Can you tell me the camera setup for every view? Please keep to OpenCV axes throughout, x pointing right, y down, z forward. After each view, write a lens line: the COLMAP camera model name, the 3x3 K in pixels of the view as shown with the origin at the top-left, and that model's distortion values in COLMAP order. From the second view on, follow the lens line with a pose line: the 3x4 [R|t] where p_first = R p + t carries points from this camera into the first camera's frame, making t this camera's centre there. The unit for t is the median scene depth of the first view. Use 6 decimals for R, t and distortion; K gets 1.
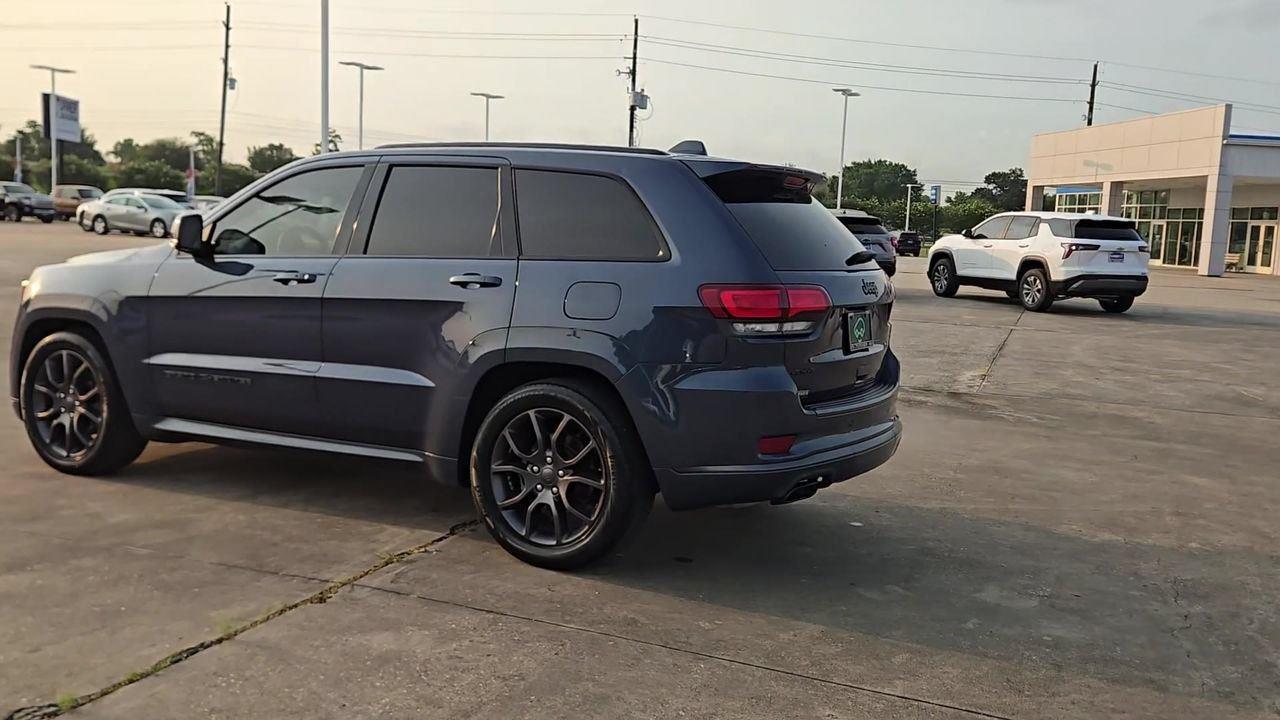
lens RADIAL K [[1069.0, 0, 632.6], [0, 1069.0, 362.3], [0, 0, 1]] dist [0.017456, -0.004161]
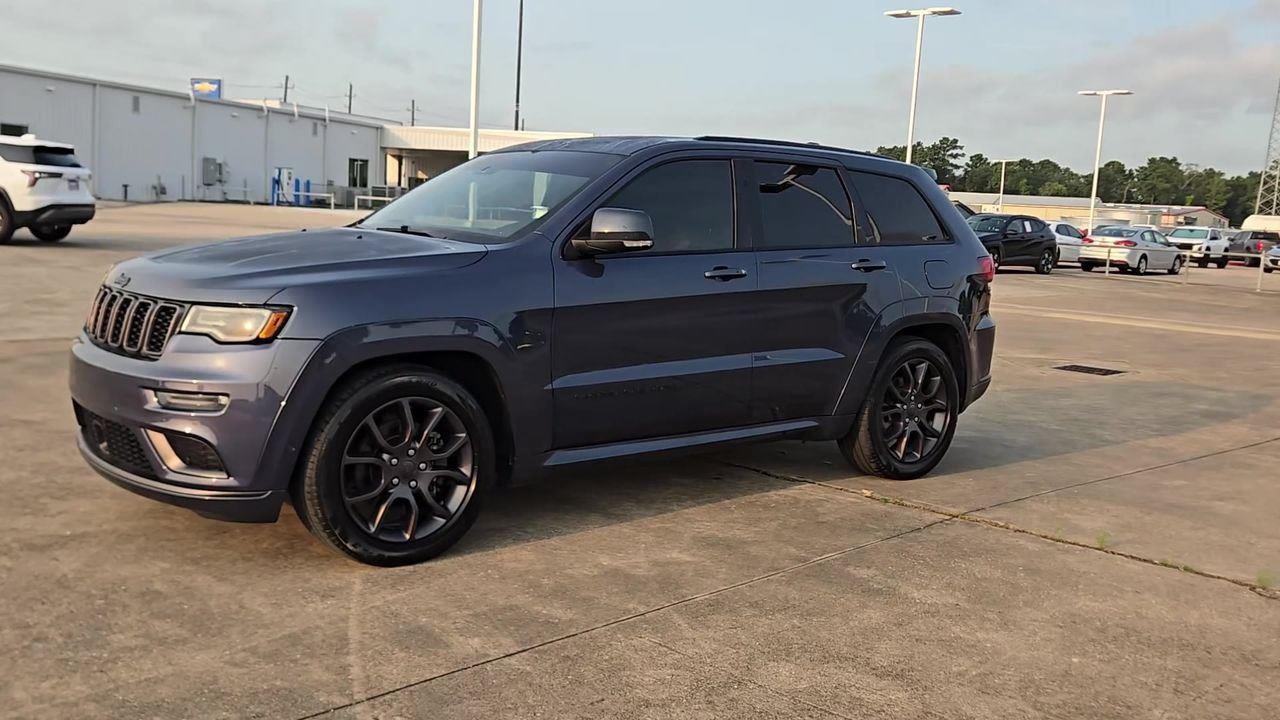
lens RADIAL K [[1069.0, 0, 632.6], [0, 1069.0, 355.0], [0, 0, 1]] dist [0.017456, -0.004161]
pose [[0.460025, -0.138307, 0.877068, -0.199711], [0.076454, 0.990295, 0.116062, -0.020253], [-0.884608, 0.013663, 0.466134, 0.098991]]
